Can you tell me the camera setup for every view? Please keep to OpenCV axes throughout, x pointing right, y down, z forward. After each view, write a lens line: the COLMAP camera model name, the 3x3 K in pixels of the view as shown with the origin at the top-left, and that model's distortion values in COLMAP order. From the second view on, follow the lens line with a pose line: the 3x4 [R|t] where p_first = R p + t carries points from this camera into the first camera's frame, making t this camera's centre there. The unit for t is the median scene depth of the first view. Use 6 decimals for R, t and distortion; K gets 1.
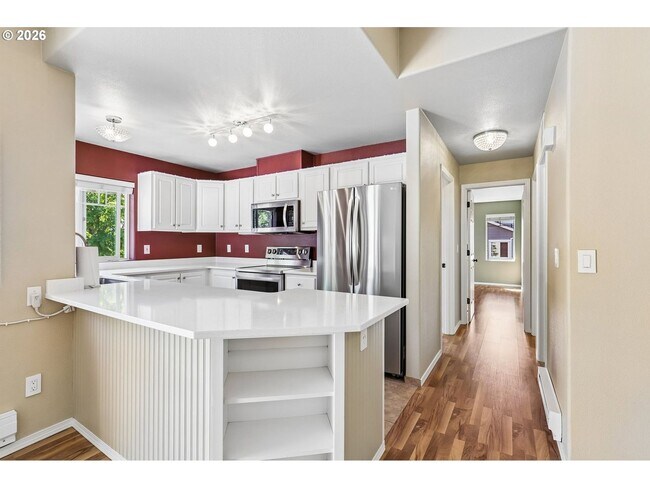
lens RADIAL K [[300.7, 0, 323.4], [0, 300.7, 241.4], [0, 0, 1]] dist [-0.033525, 0.005756]
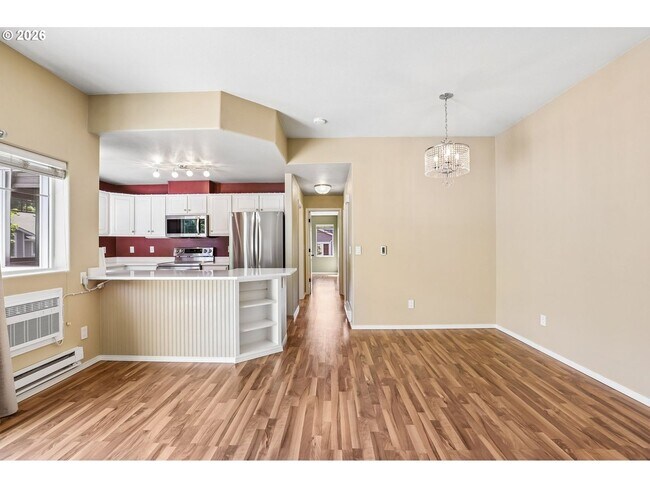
lens RADIAL K [[300.7, 0, 321.8], [0, 300.7, 244.1], [0, 0, 1]] dist [-0.033525, 0.005756]
pose [[0.860068, -0.004090, 0.510164, -0.328957], [0.003532, 0.999992, 0.002062, 0.001780], [-0.510168, 0.000029, 0.860075, -0.499156]]
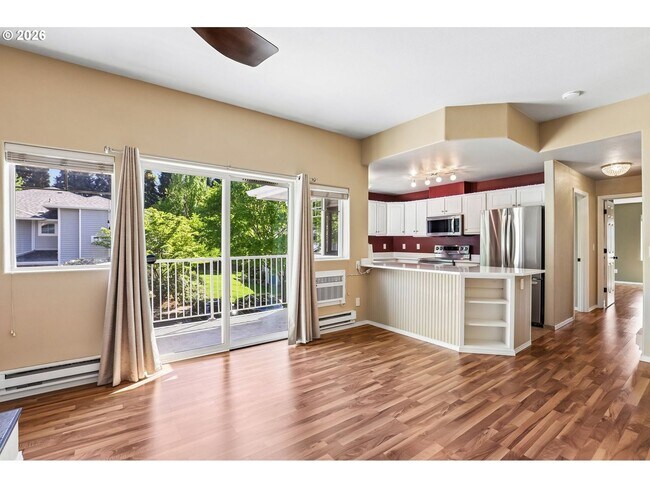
lens RADIAL K [[300.7, 0, 321.2], [0, 300.7, 243.4], [0, 0, 1]] dist [-0.033525, 0.005756]
pose [[0.926644, 0.000139, -0.375939, -0.168843], [0.001714, 0.999988, 0.004593, 0.000854], [0.375936, -0.004900, 0.926633, -0.647279]]
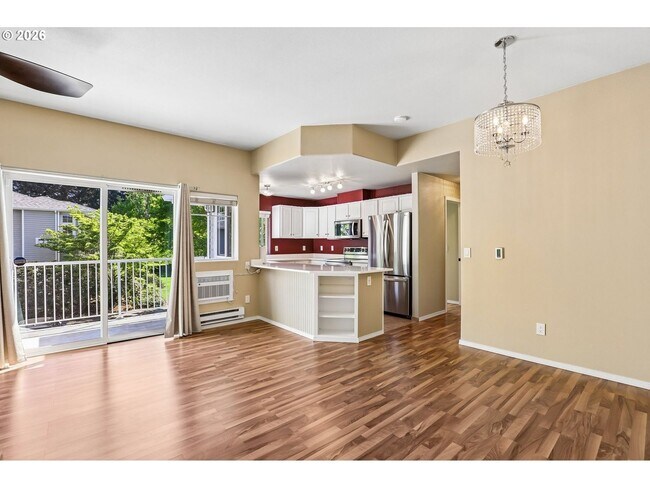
lens RADIAL K [[300.7, 0, 323.4], [0, 300.7, 244.3], [0, 0, 1]] dist [-0.033525, 0.005756]
pose [[0.954716, -0.002507, -0.297508, 0.206676], [0.003689, 0.999987, 0.003414, -0.002957], [0.297496, -0.004357, 0.954713, -0.637007]]
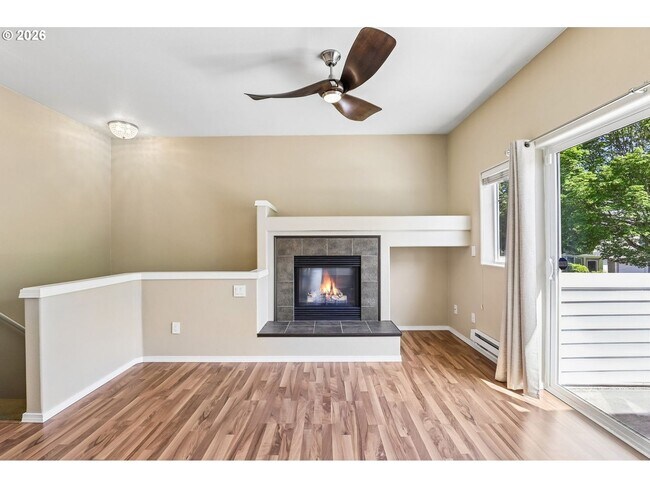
lens RADIAL K [[300.7, 0, 323.5], [0, 300.7, 245.5], [0, 0, 1]] dist [-0.033525, 0.005756]
pose [[-0.854145, 0.006252, -0.519997, -0.137196], [0.004792, 0.999980, 0.004152, 0.002641], [0.520012, 0.001055, -0.854158, 0.158429]]
